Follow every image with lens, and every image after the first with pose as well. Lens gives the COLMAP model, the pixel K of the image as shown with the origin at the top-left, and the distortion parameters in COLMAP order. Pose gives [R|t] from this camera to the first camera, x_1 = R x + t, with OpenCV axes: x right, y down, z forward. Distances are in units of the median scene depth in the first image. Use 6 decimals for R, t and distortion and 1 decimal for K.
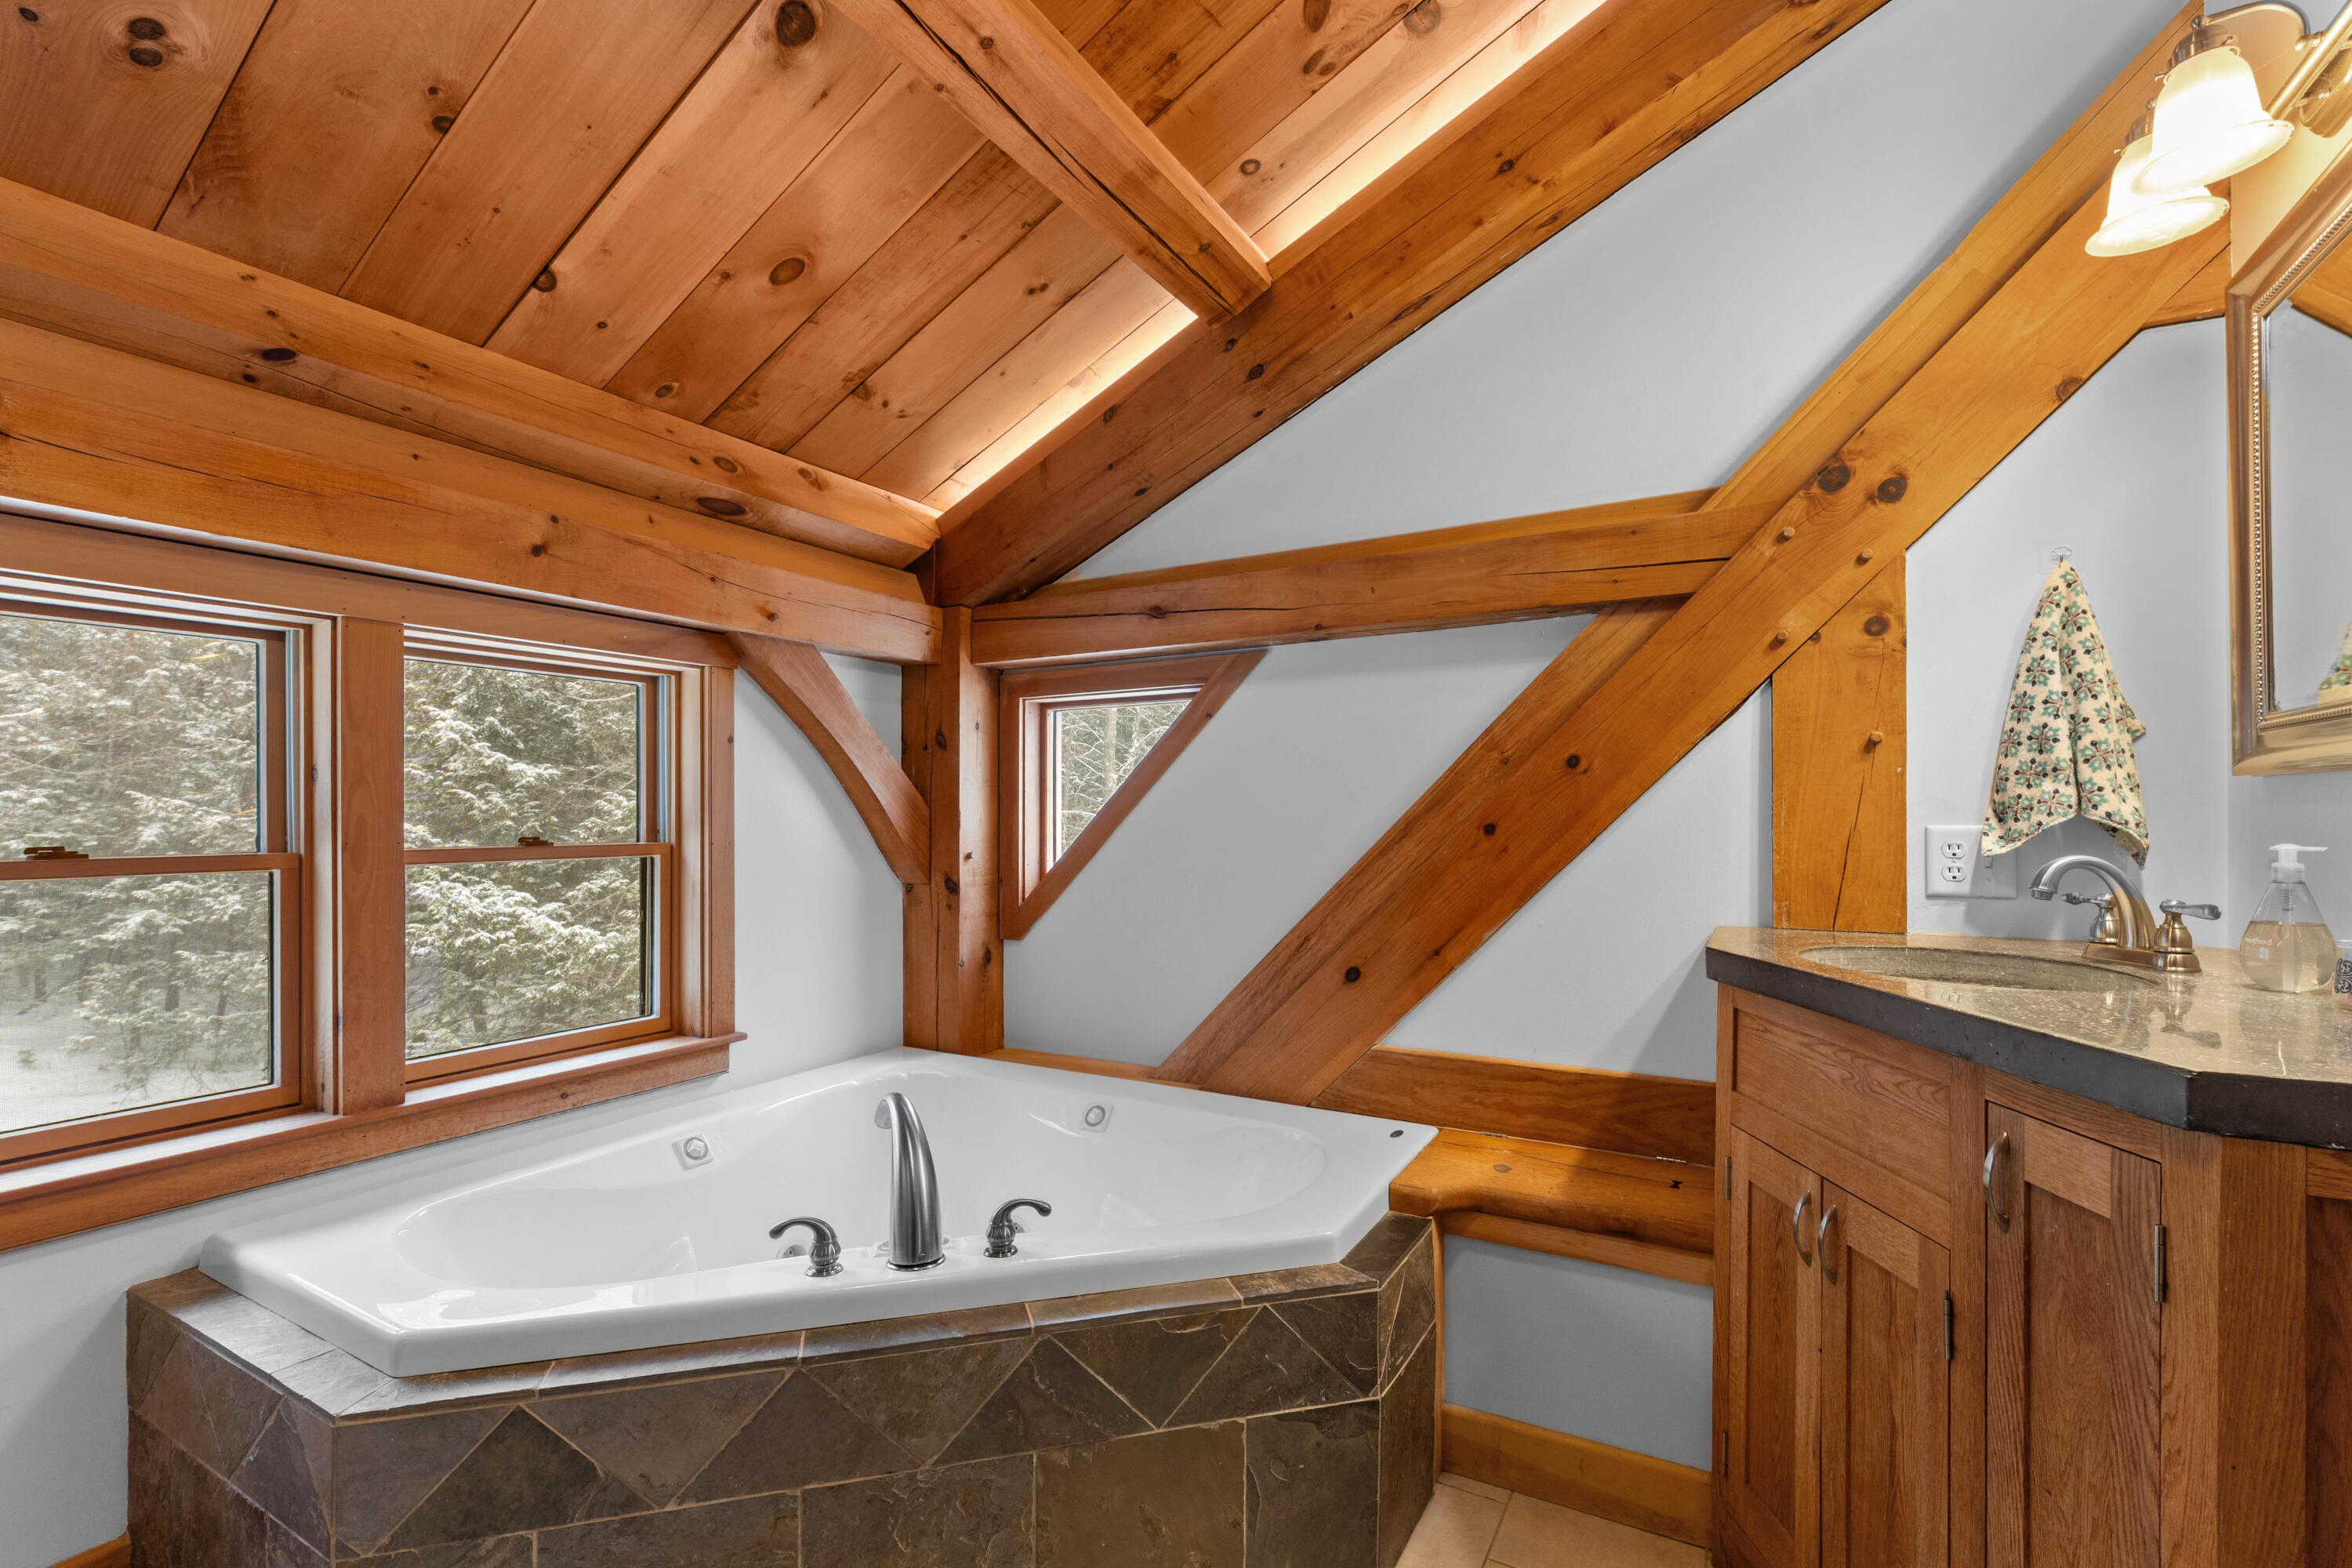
lens RADIAL K [[1017.2, 0, 1180.6], [0, 1017.2, 805.6], [0, 0, 1]] dist [0.004873, -0.001742]
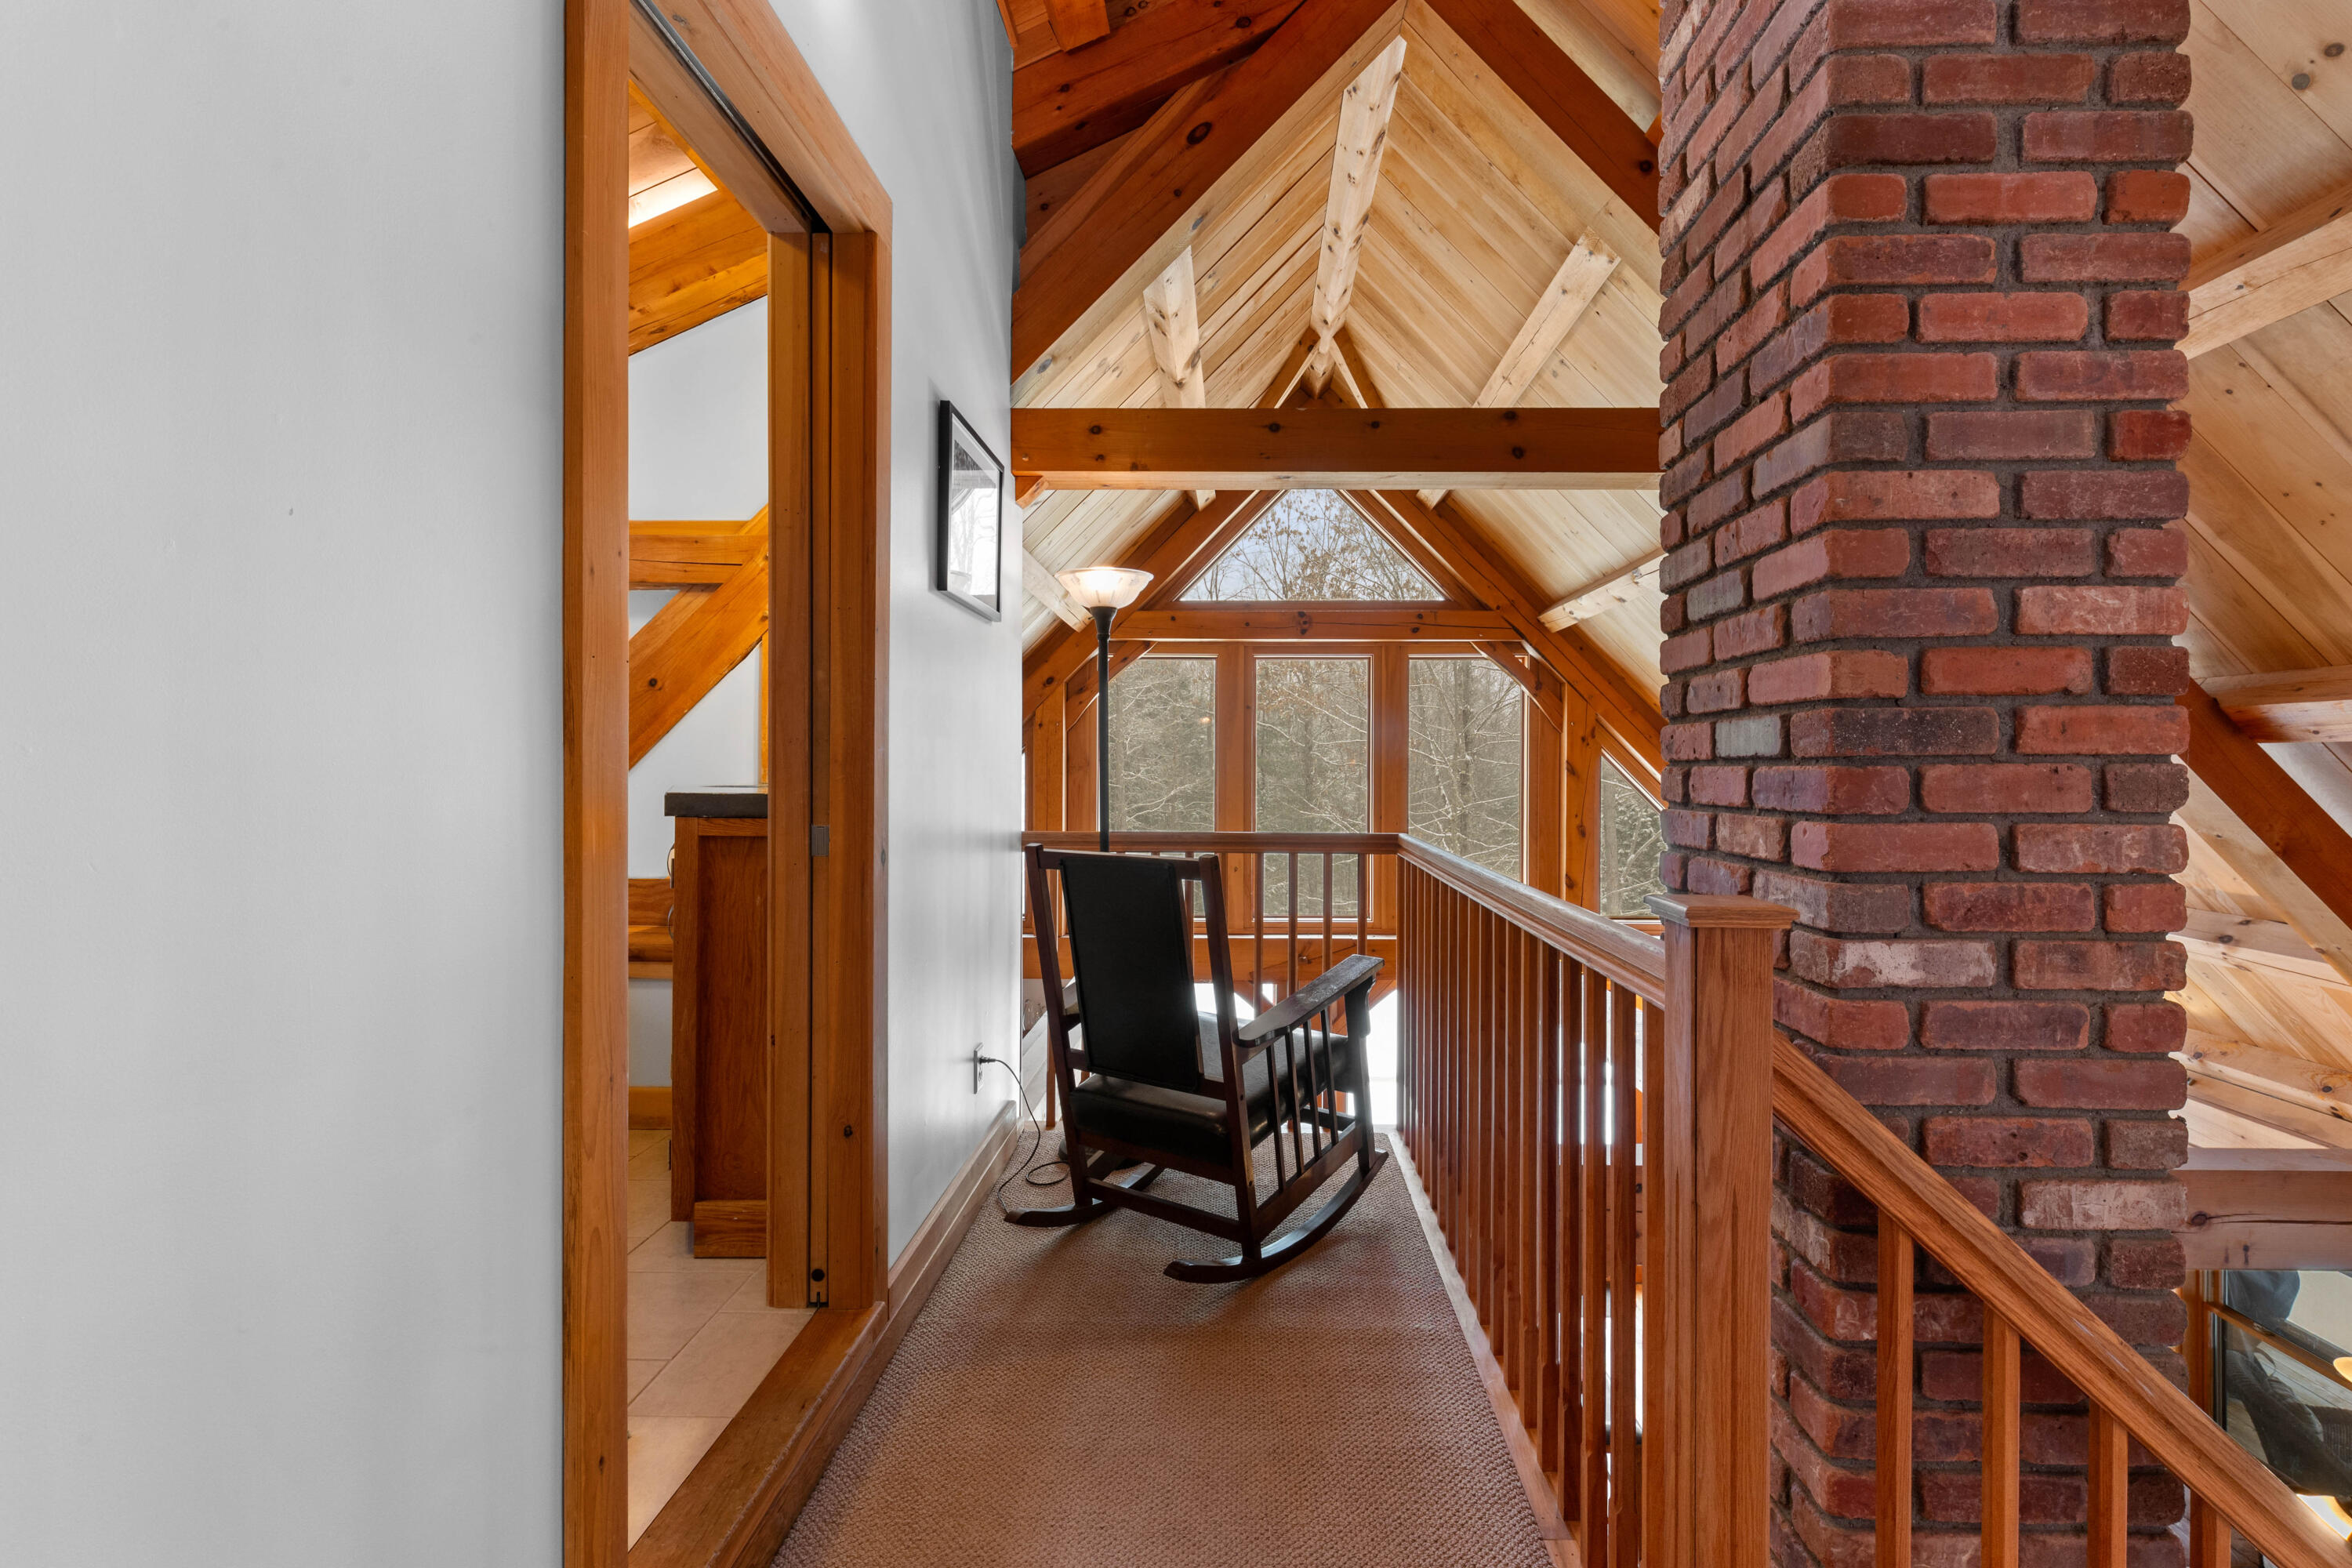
lens RADIAL K [[1017.2, 0, 1216.0], [0, 1017.2, 754.4], [0, 0, 1]] dist [0.004873, -0.001742]
pose [[0.877085, 0.005570, 0.480302, 0.392742], [-0.007473, 0.999970, 0.002049, 0.058213], [-0.480276, -0.005386, 0.877101, -0.805650]]
